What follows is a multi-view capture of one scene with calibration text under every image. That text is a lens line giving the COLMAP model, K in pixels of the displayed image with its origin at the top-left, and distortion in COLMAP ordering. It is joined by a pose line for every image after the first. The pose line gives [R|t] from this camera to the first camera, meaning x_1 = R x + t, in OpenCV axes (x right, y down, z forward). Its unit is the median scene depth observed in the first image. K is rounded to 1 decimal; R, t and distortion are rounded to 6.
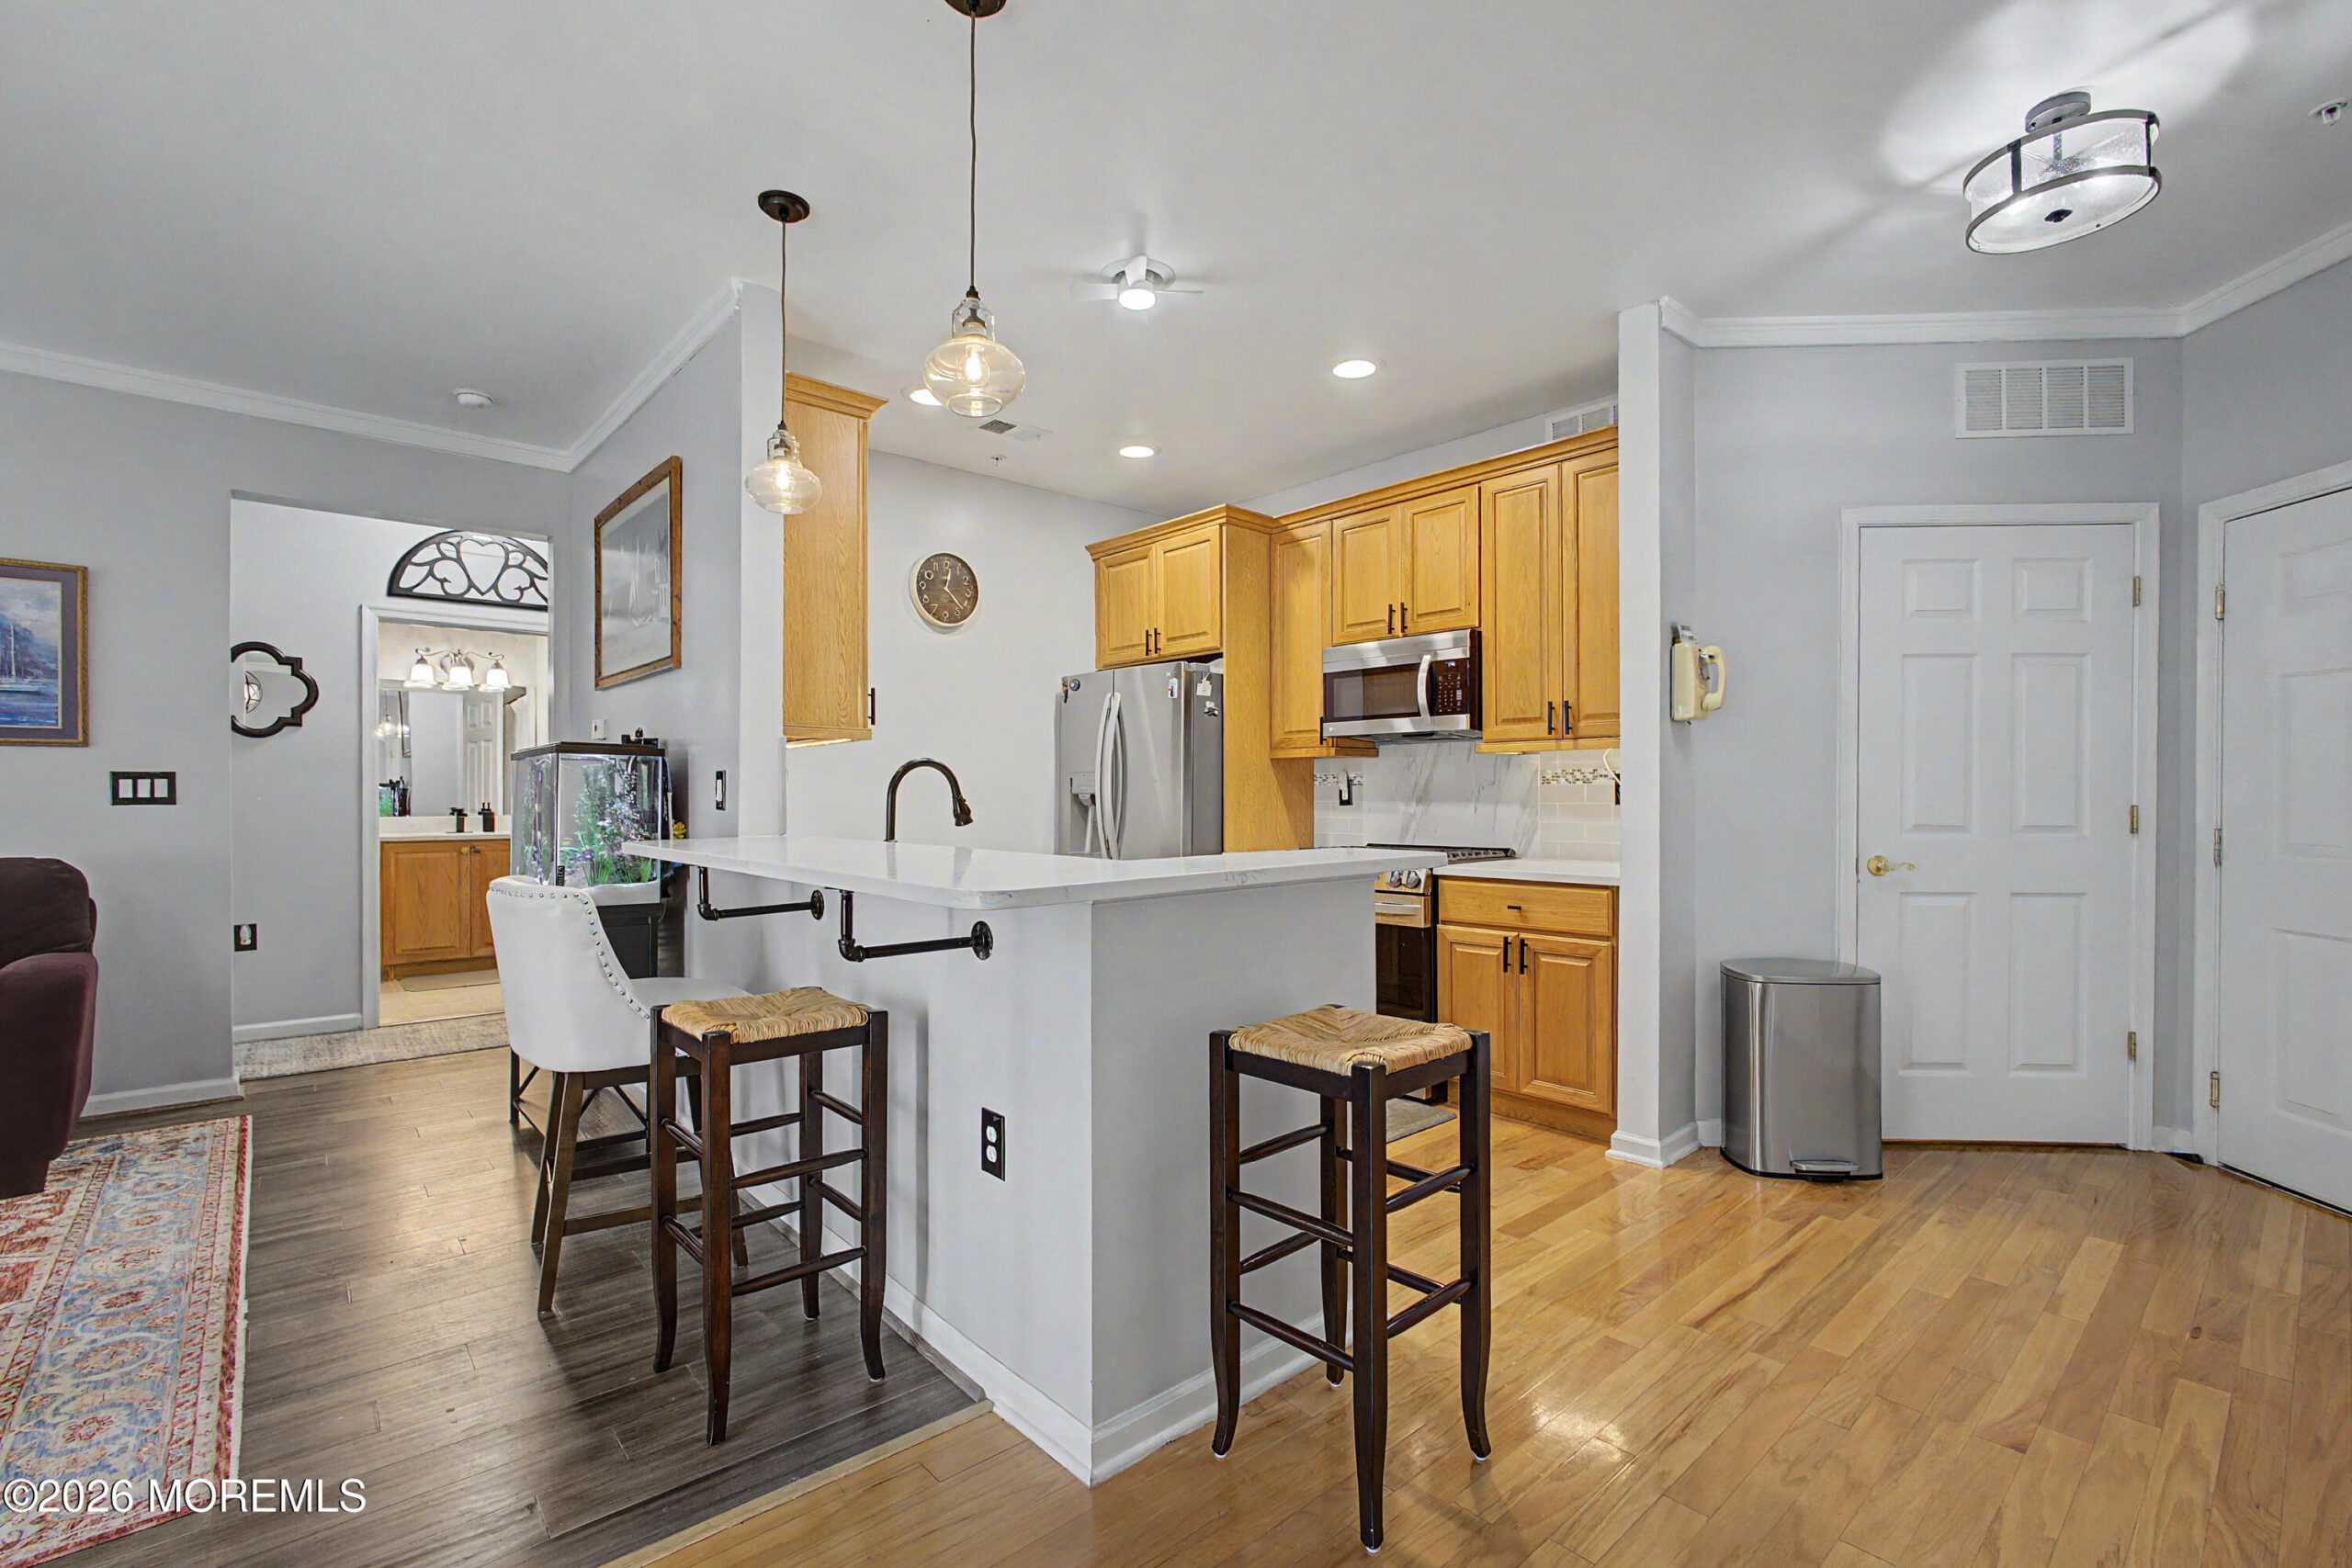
lens RADIAL K [[1026.2, 0, 1181.1], [0, 1026.2, 797.5], [0, 0, 1]] dist [-0.011995, 0.004150]
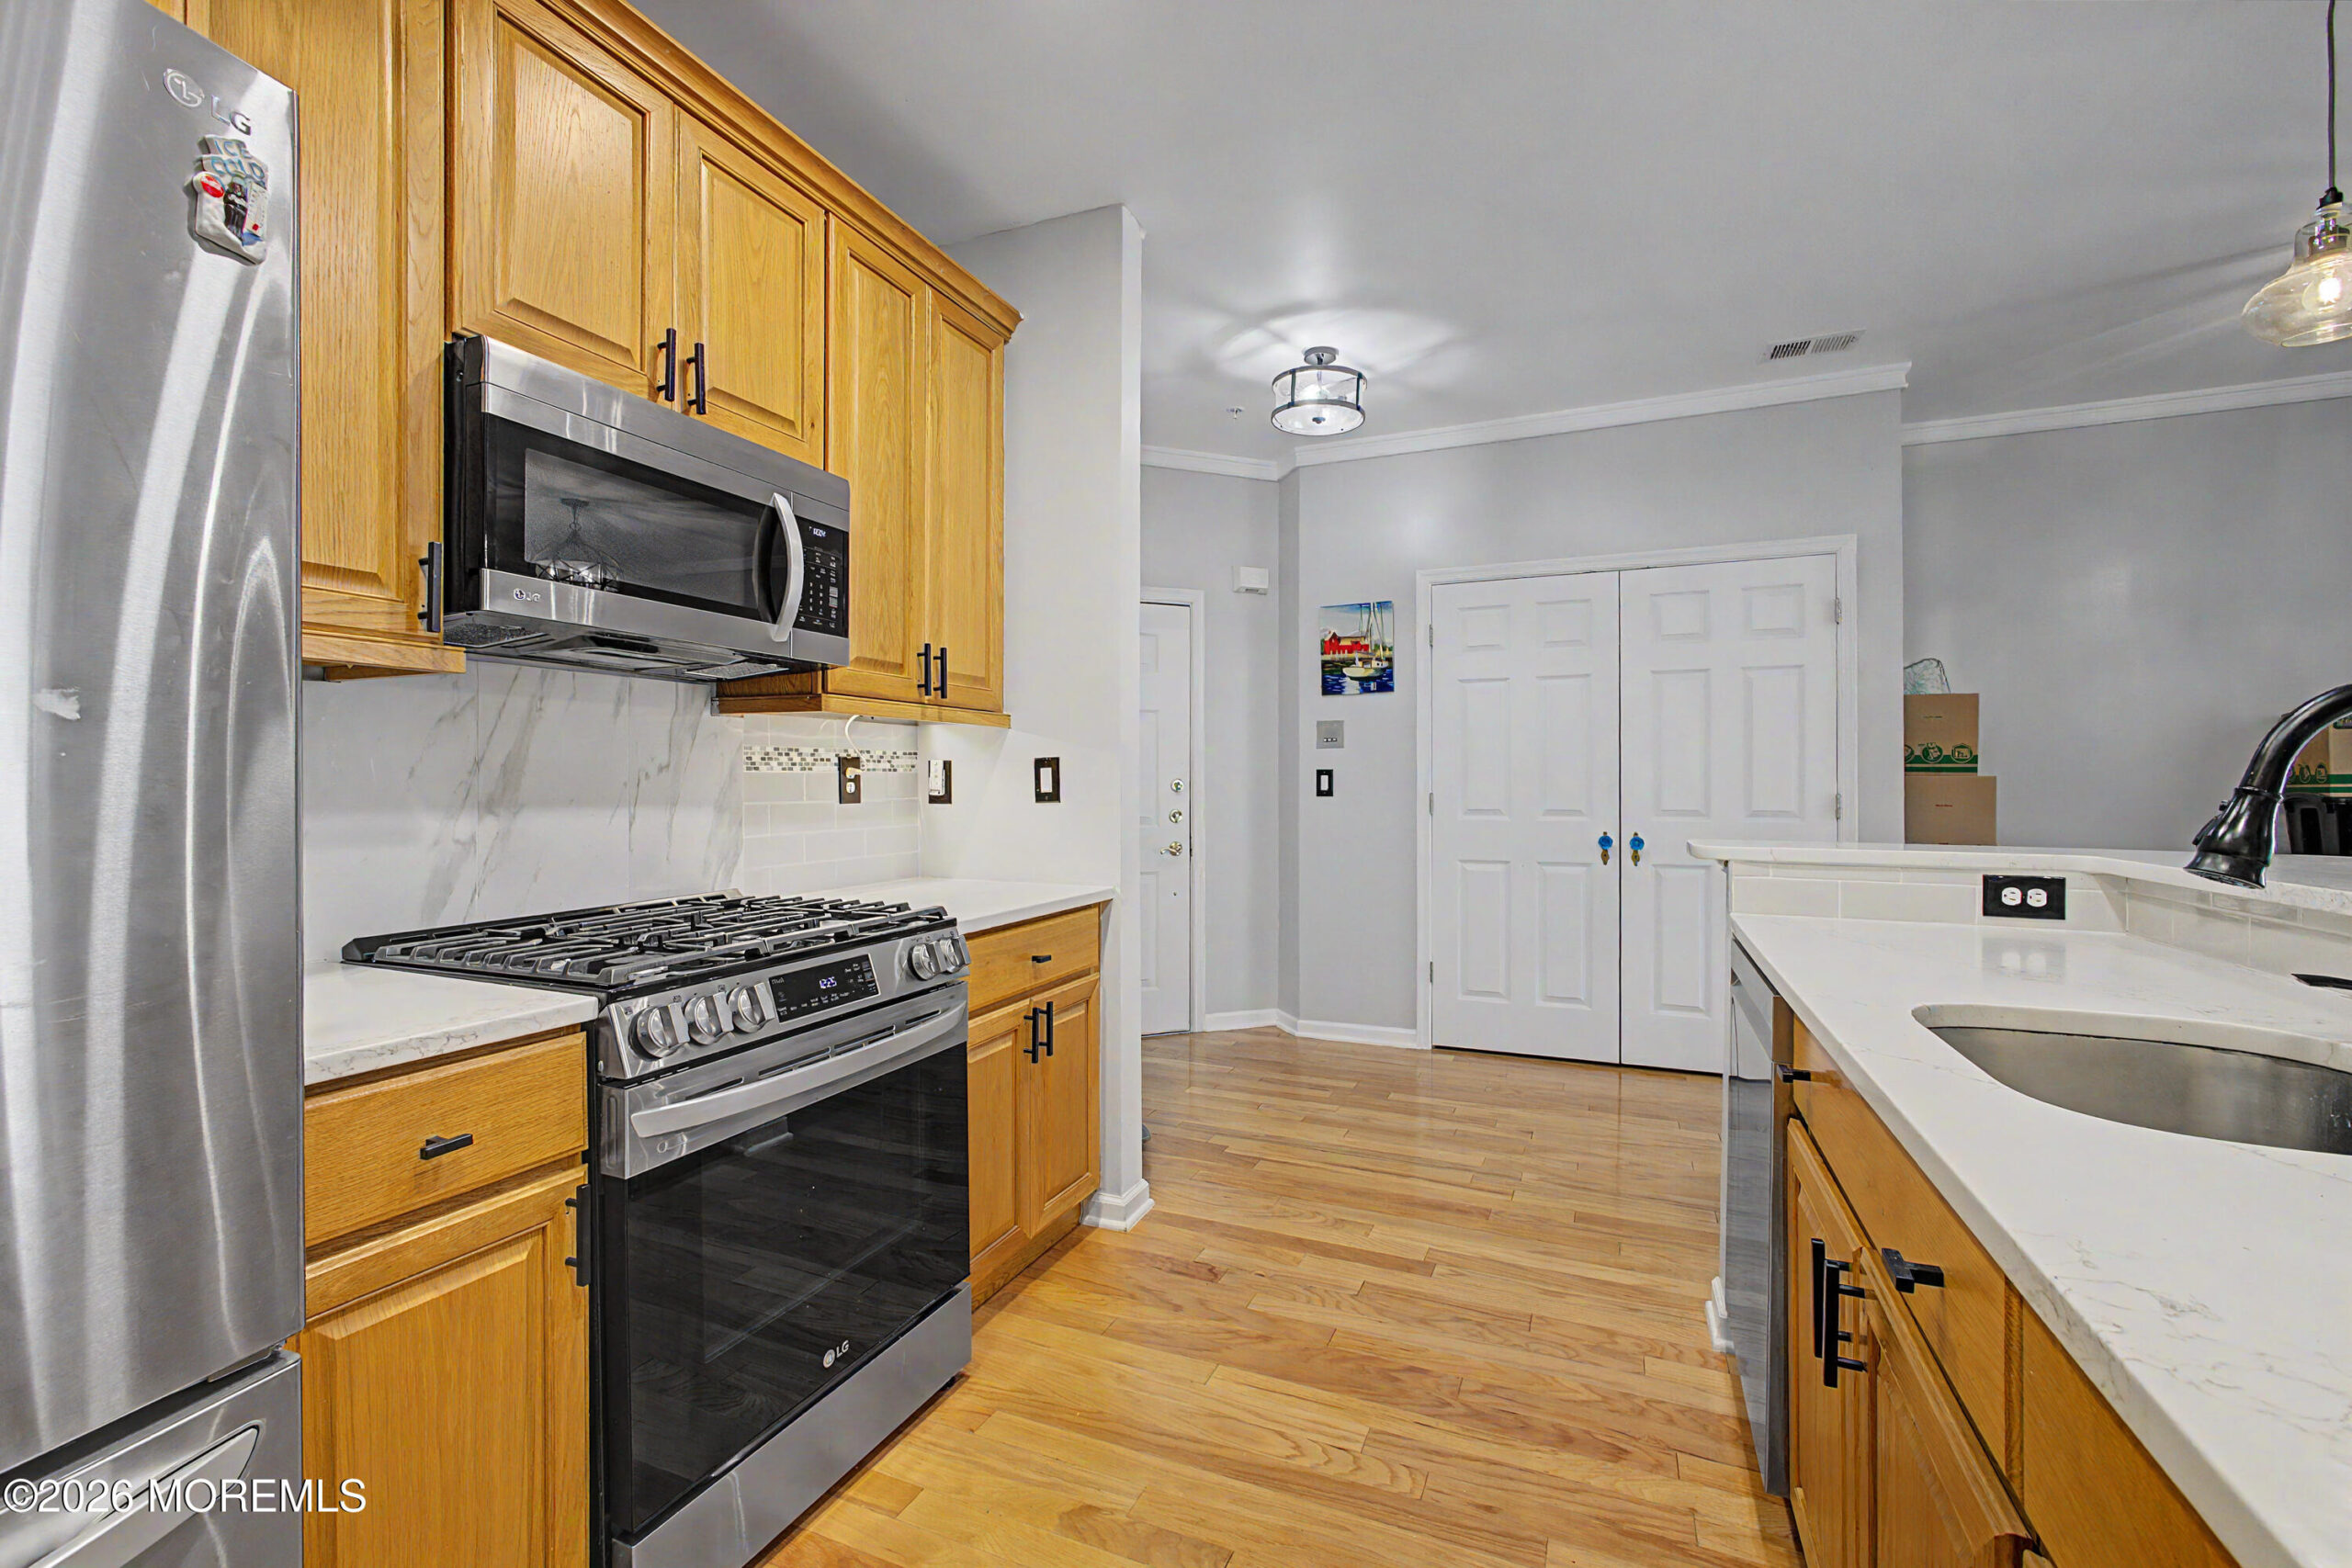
lens RADIAL K [[1006.9, 0, 1180.3], [0, 1006.9, 780.6], [0, 0, 1]] dist [-0.016409, 0.005817]
pose [[-0.420632, 0.003739, 0.907224, -0.292735], [0.005488, 0.999984, -0.001576, -0.005874], [-0.907215, 0.004316, -0.420646, 1.162446]]
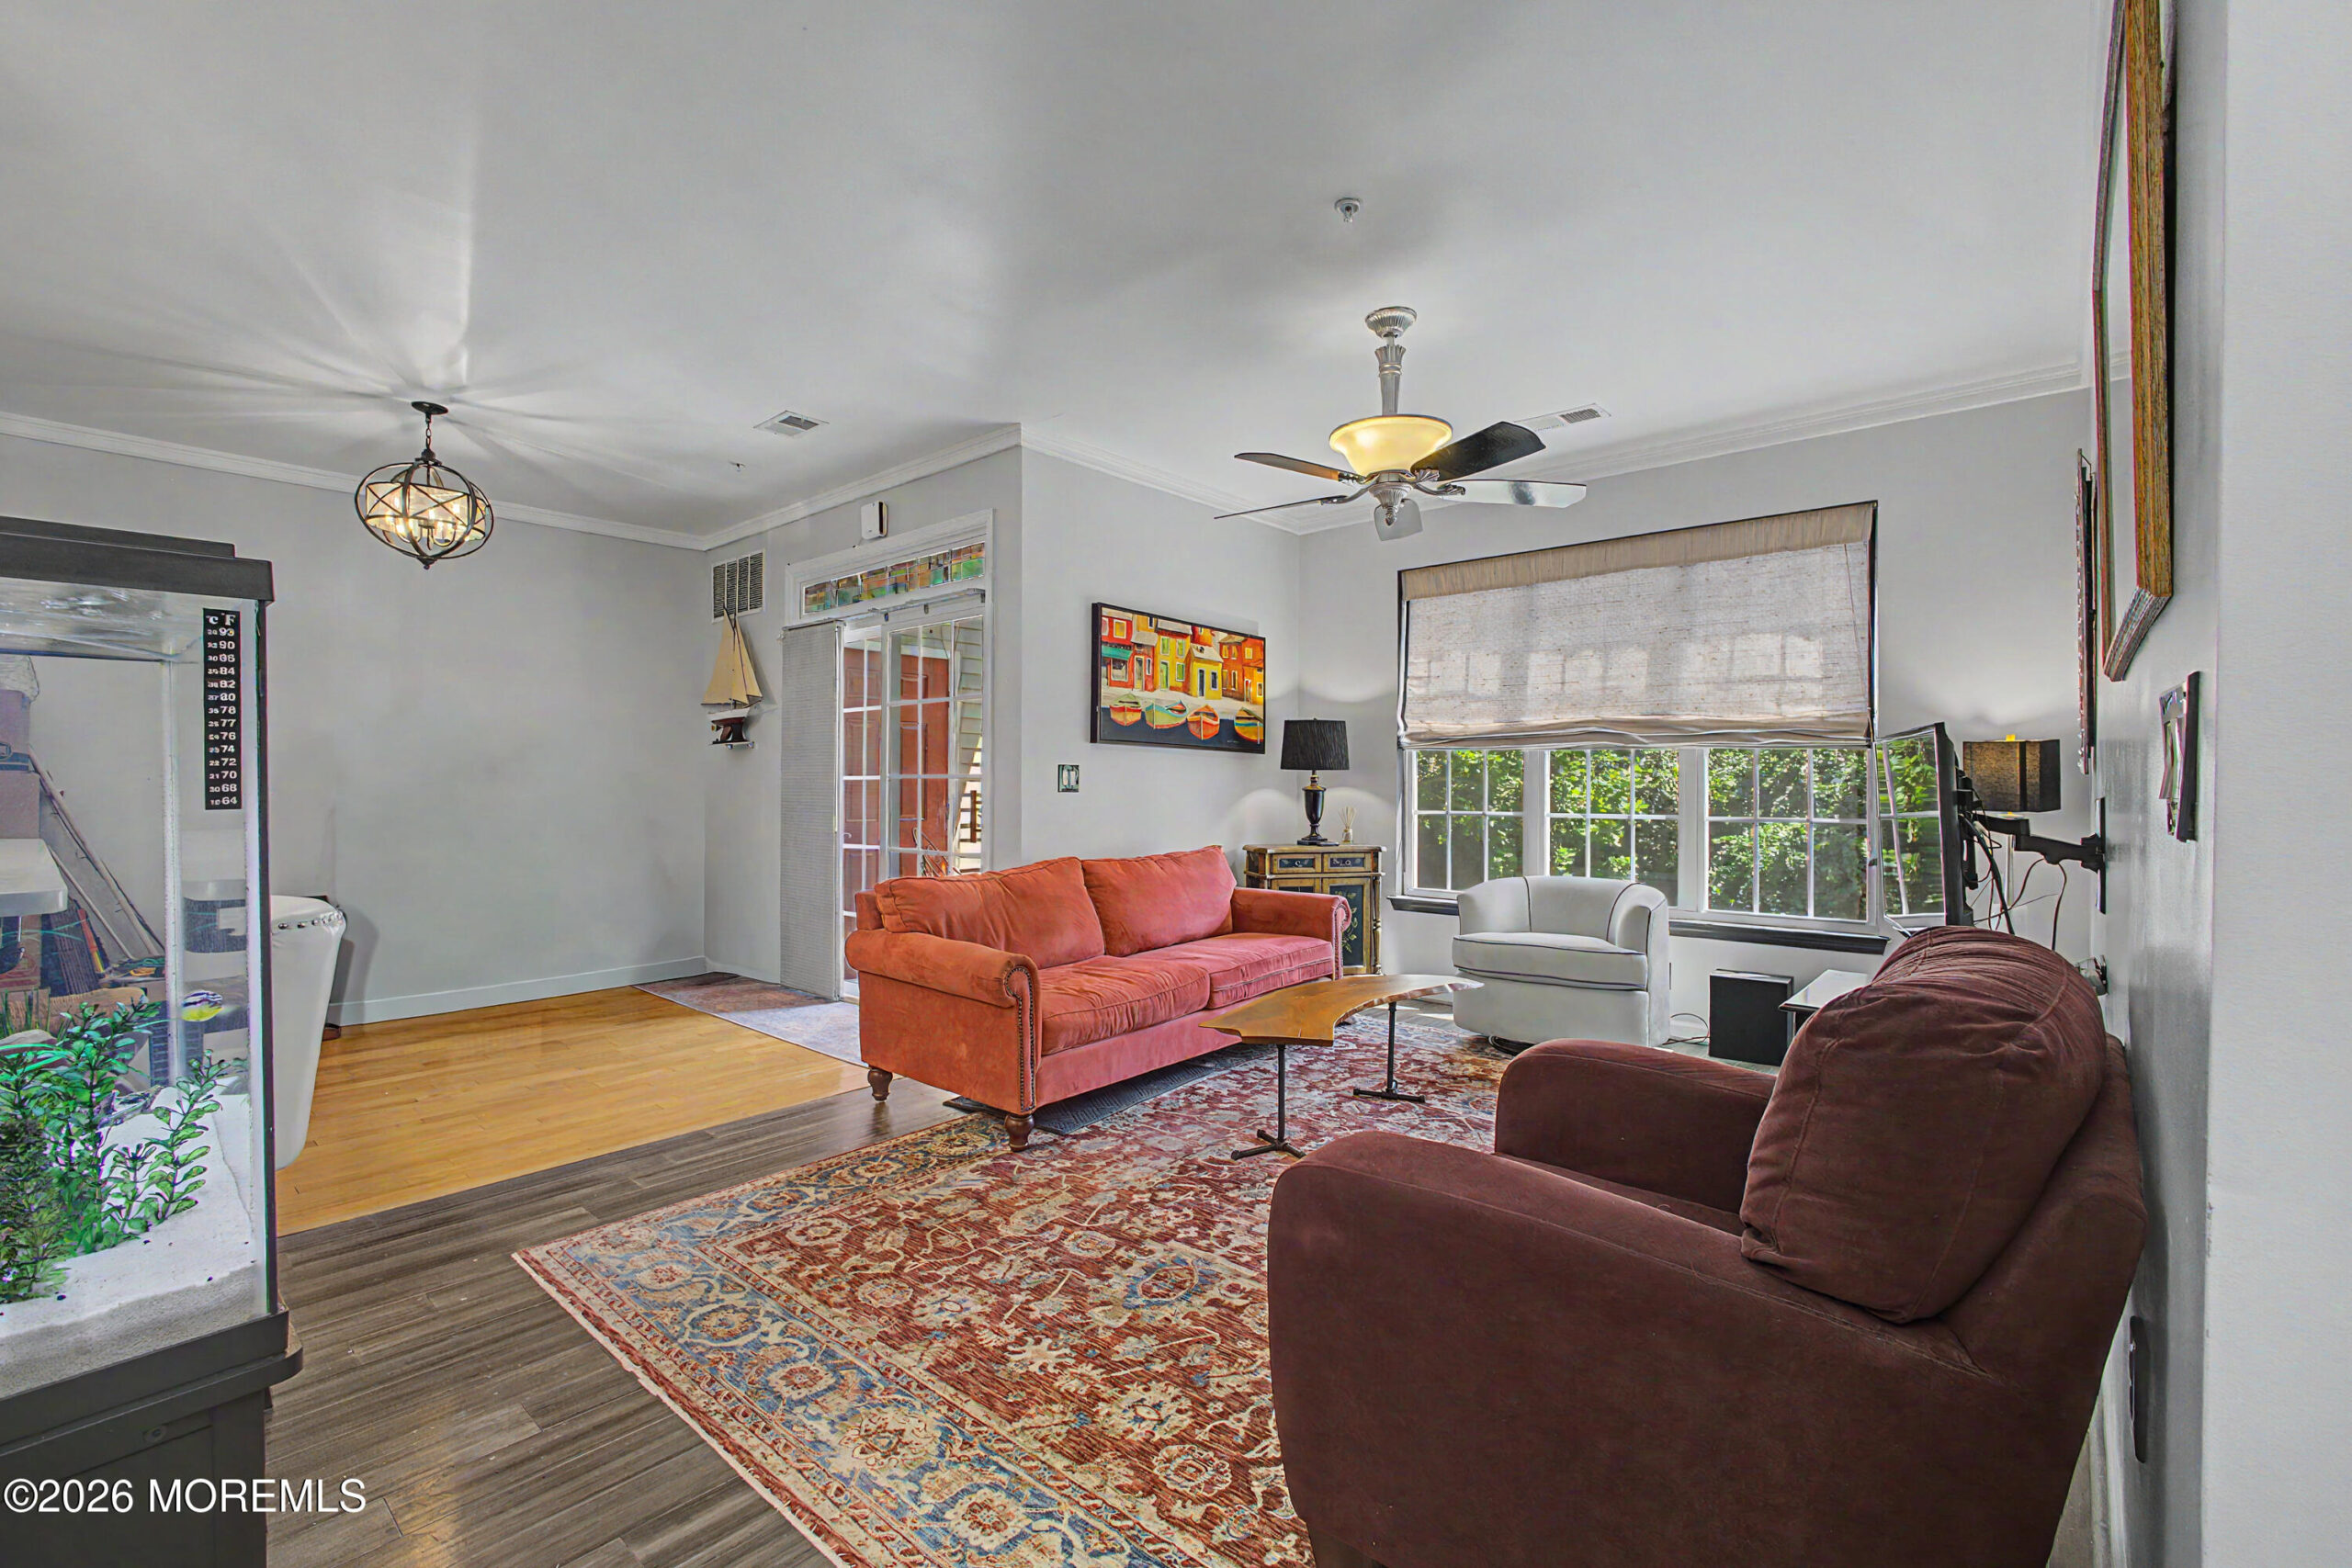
lens RADIAL K [[1026.2, 0, 1189.1], [0, 1026.2, 773.7], [0, 0, 1]] dist [-0.011995, 0.004150]
pose [[-0.991557, -0.001944, -0.129658, -0.795312], [-0.002025, 0.999998, 0.000488, -0.012387], [0.129656, 0.000747, -0.991559, 1.208435]]
